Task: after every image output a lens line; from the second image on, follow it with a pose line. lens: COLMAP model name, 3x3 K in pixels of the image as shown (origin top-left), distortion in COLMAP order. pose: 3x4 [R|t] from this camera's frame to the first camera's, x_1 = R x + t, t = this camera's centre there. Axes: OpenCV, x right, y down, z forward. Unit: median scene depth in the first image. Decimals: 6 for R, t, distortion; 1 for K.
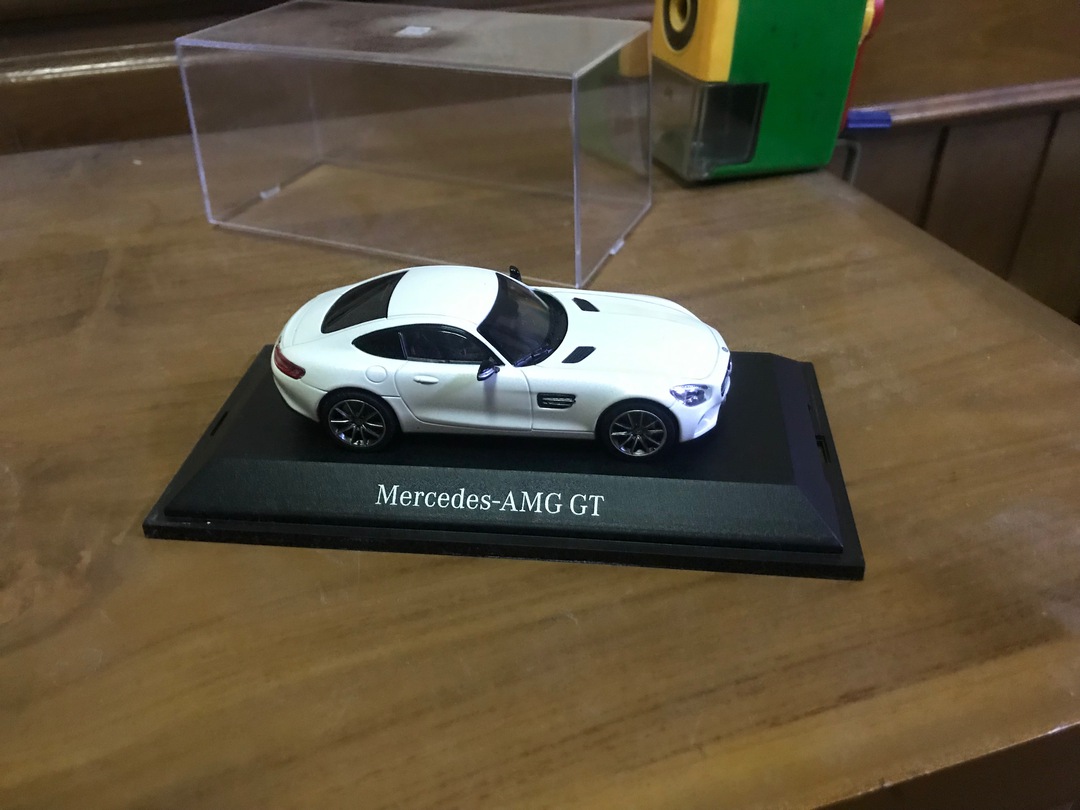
lens RADIAL K [[906.9, 0, 540.0], [0, 906.9, 405.0], [0, 0, 1]] dist [-0.015986, 0.016881]
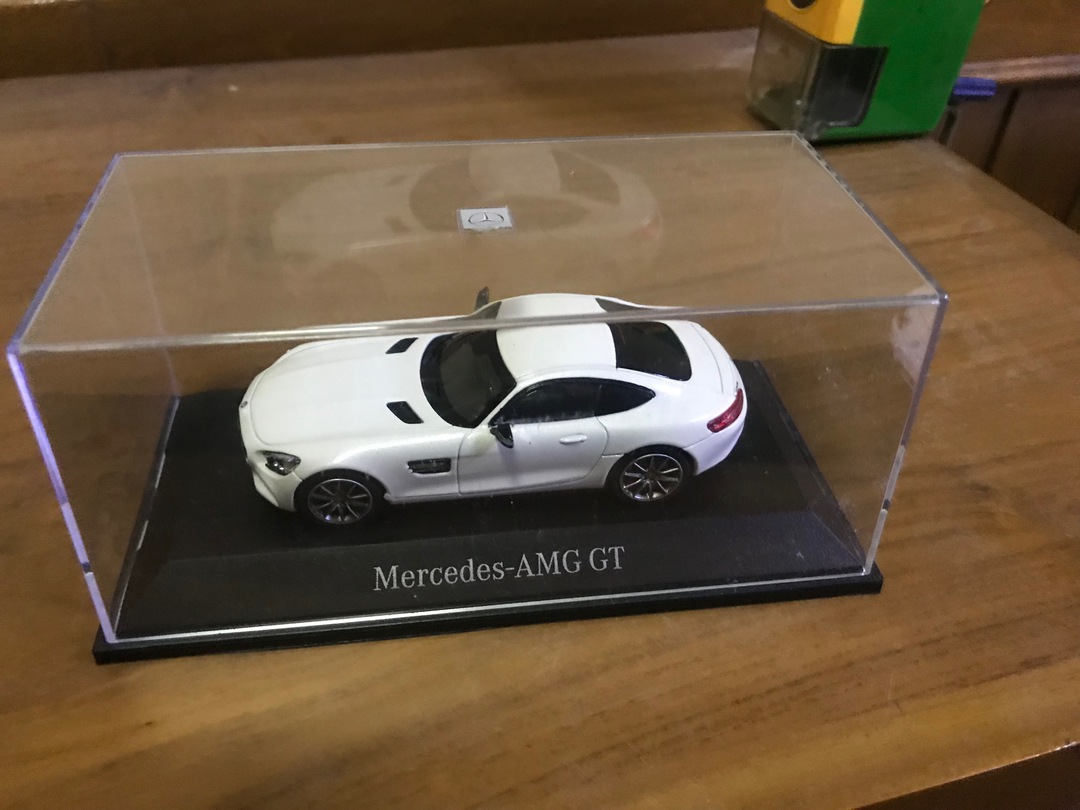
lens RADIAL K [[906.9, 0, 540.0], [0, 906.9, 405.0], [0, 0, 1]] dist [-0.015986, 0.016881]
pose [[0.998662, 0.050213, 0.012372, -0.218353], [-0.050991, 0.995976, 0.073702, -0.027515], [-0.008622, -0.074234, 0.997204, -0.037239]]
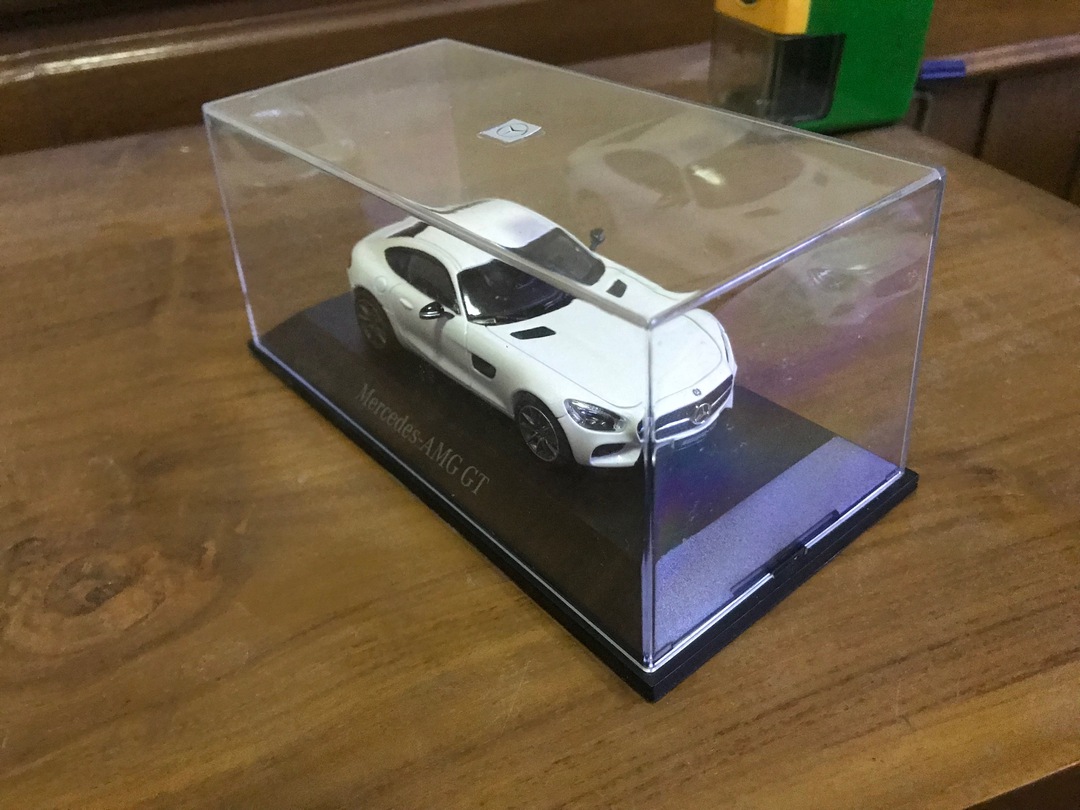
lens RADIAL K [[907.5, 0, 537.0], [0, 907.5, 409.2], [0, 0, 1]] dist [-0.009806, 0.006451]
pose [[0.999032, -0.042507, -0.011286, -0.140874], [0.042709, 0.998921, 0.018241, 0.018946], [0.010498, -0.018705, 0.999770, 0.049655]]
